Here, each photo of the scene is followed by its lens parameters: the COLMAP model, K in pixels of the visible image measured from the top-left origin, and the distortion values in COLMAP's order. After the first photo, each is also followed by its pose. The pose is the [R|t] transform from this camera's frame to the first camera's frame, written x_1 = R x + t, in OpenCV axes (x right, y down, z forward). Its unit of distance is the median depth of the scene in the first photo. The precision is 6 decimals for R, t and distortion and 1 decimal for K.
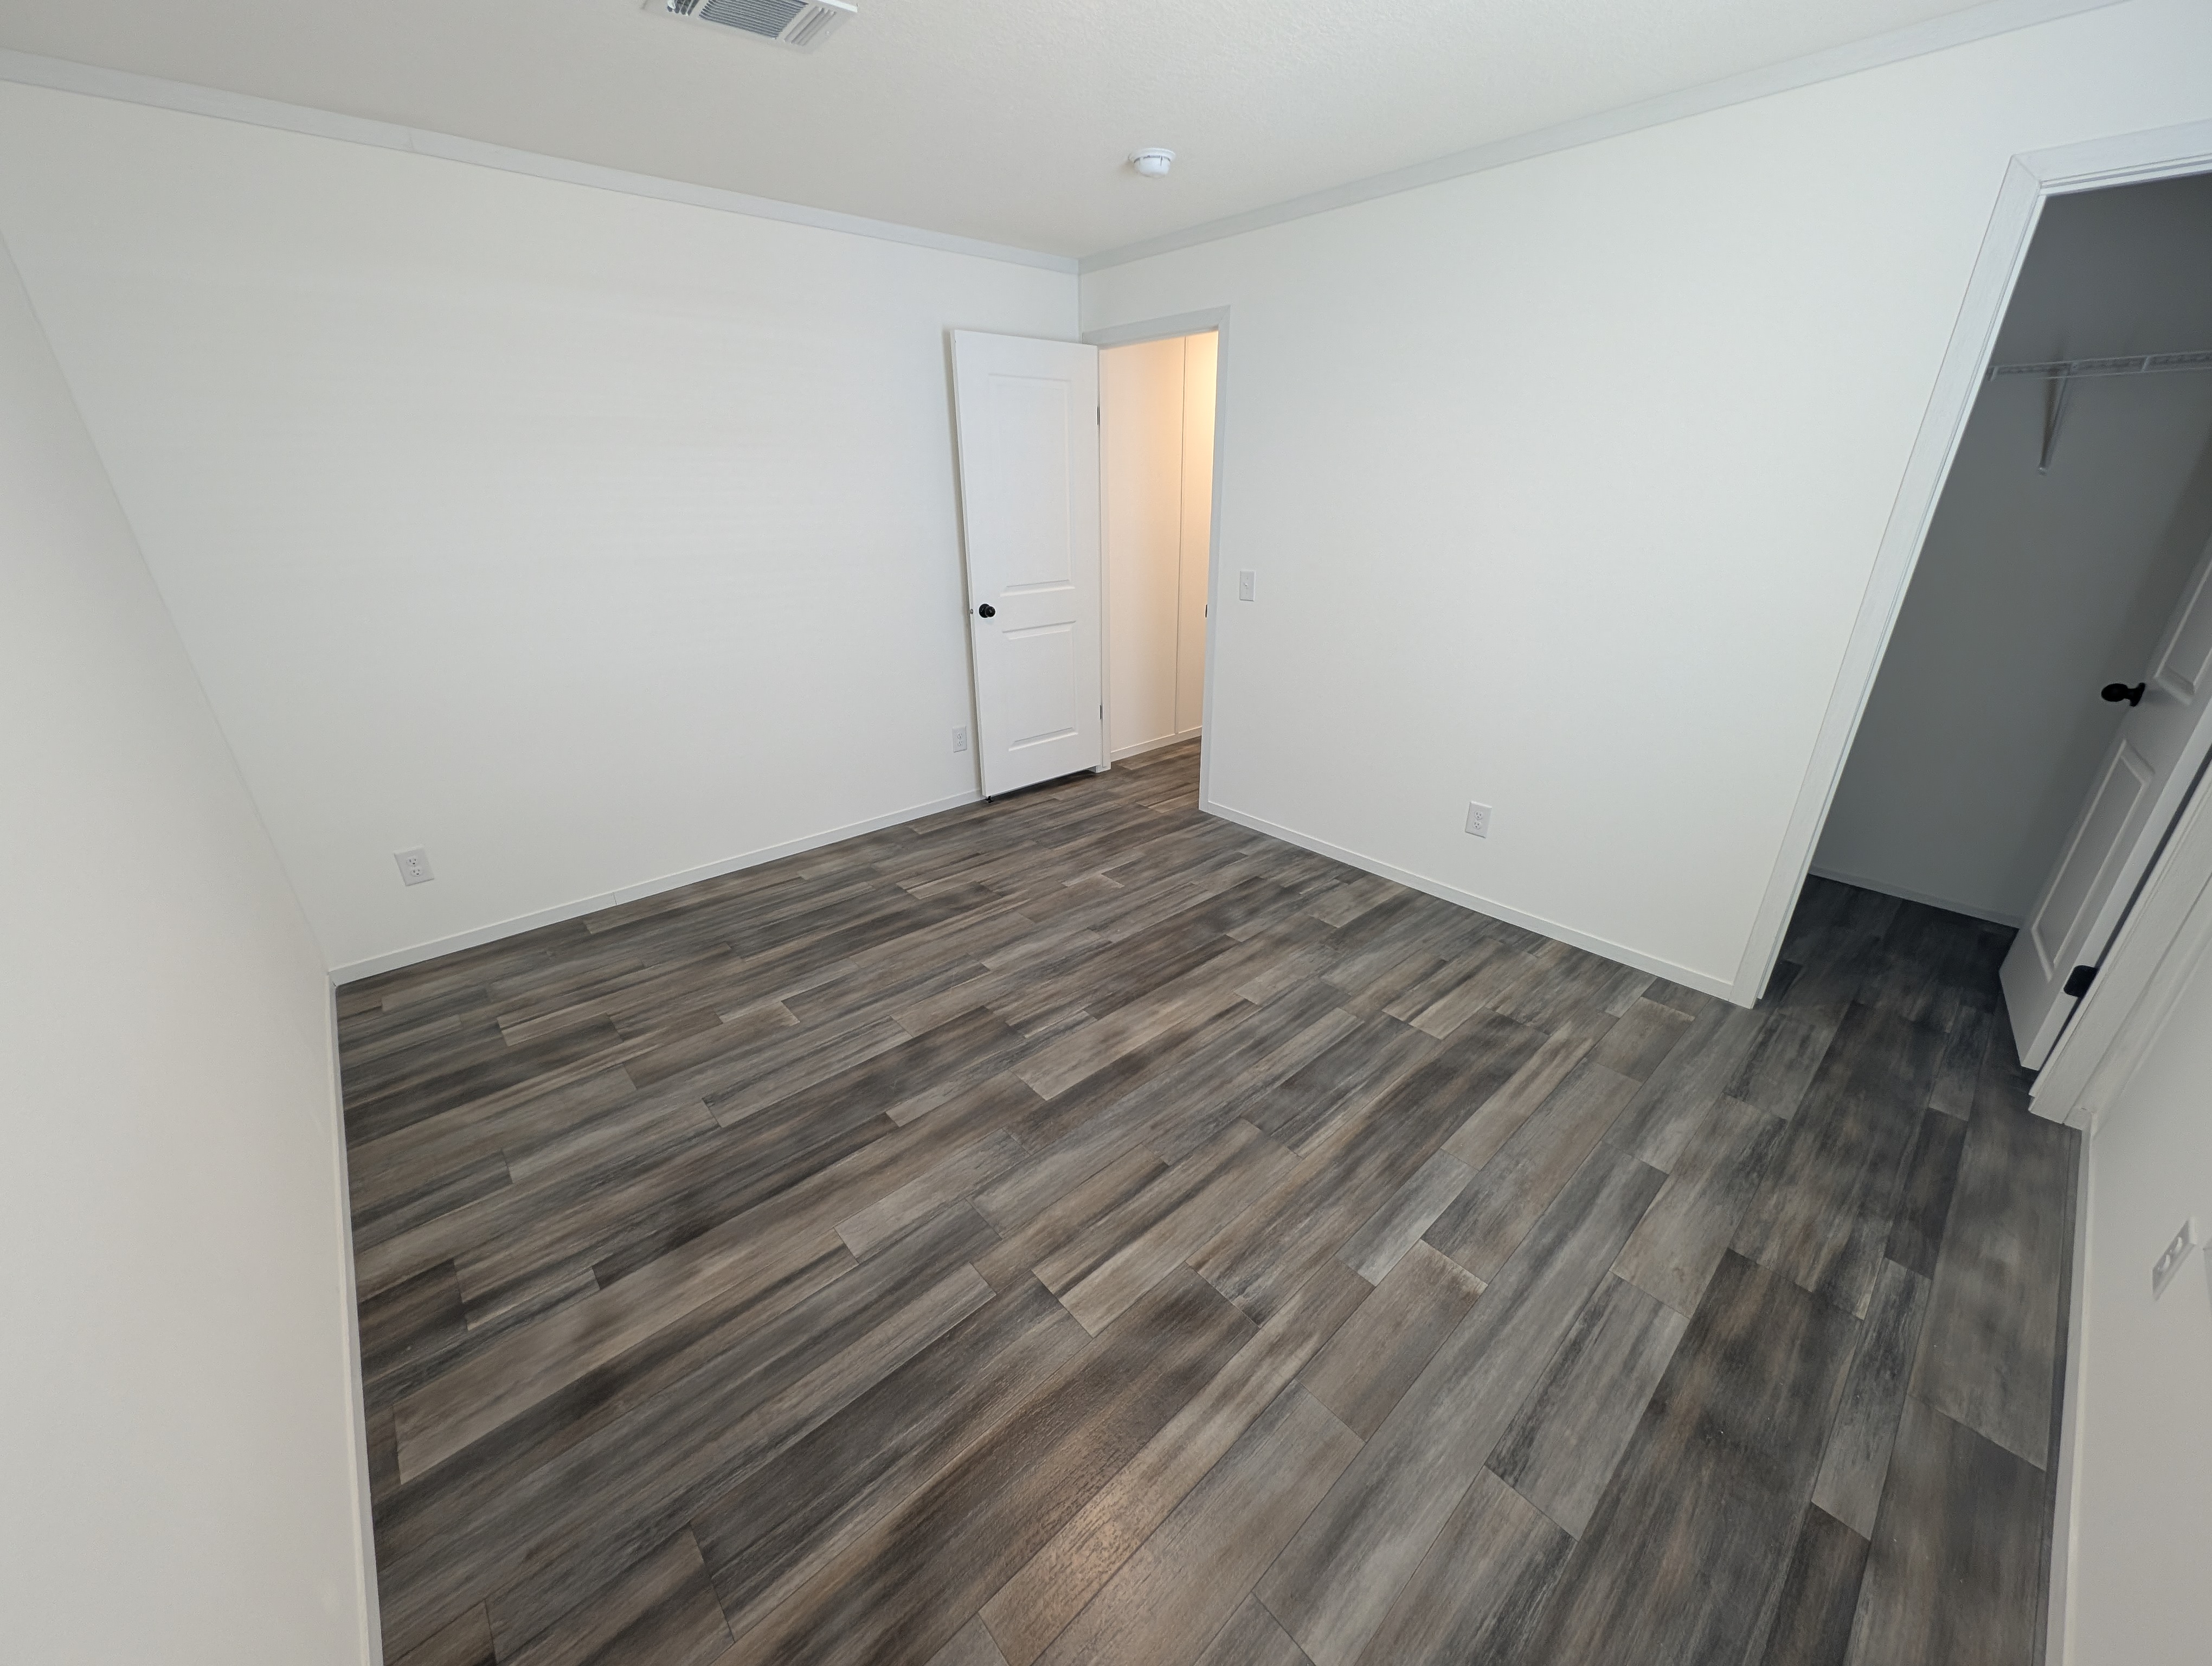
lens RADIAL K [[845.7, 0, 1087.4], [0, 845.7, 801.8], [0, 0, 1]] dist [0.008163, -0.003311]
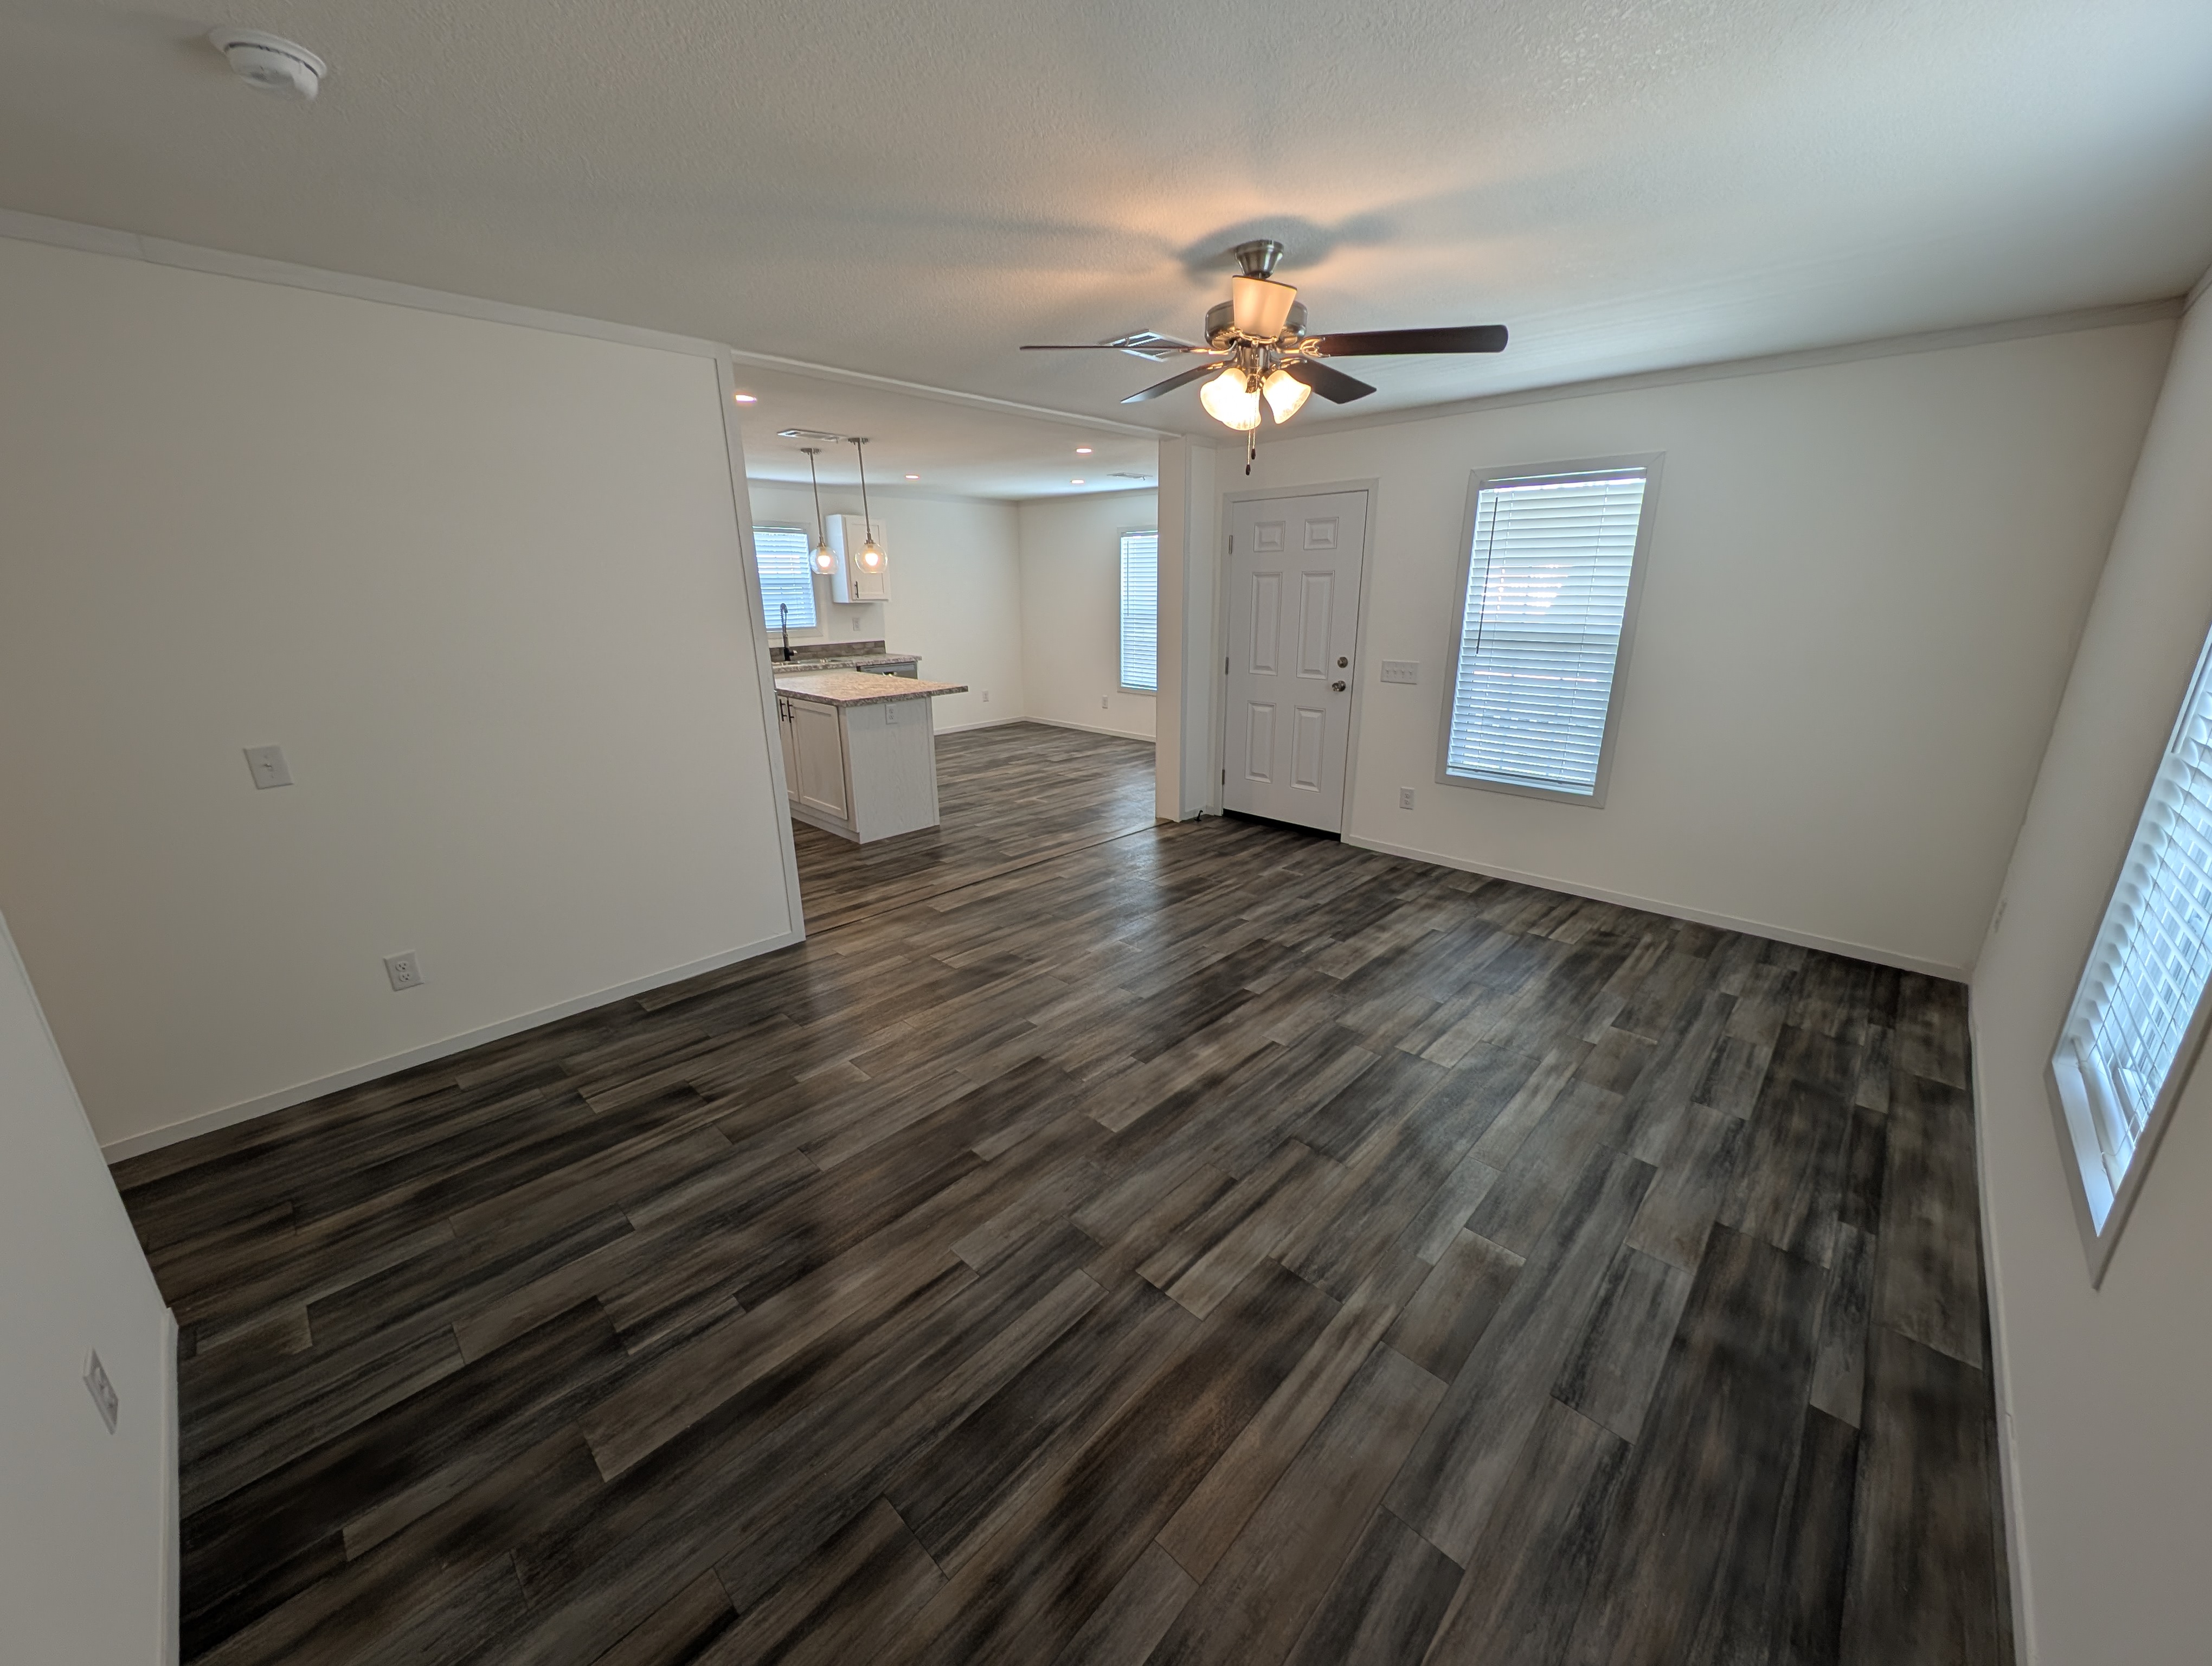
lens RADIAL K [[845.7, 0, 1089.8], [0, 845.7, 810.5], [0, 0, 1]] dist [0.008163, -0.003311]
pose [[0.996755, -0.020860, 0.077750, -0.201280], [0.028737, 0.994409, -0.101614, 0.057360], [-0.075195, 0.103518, 0.991781, -0.172866]]
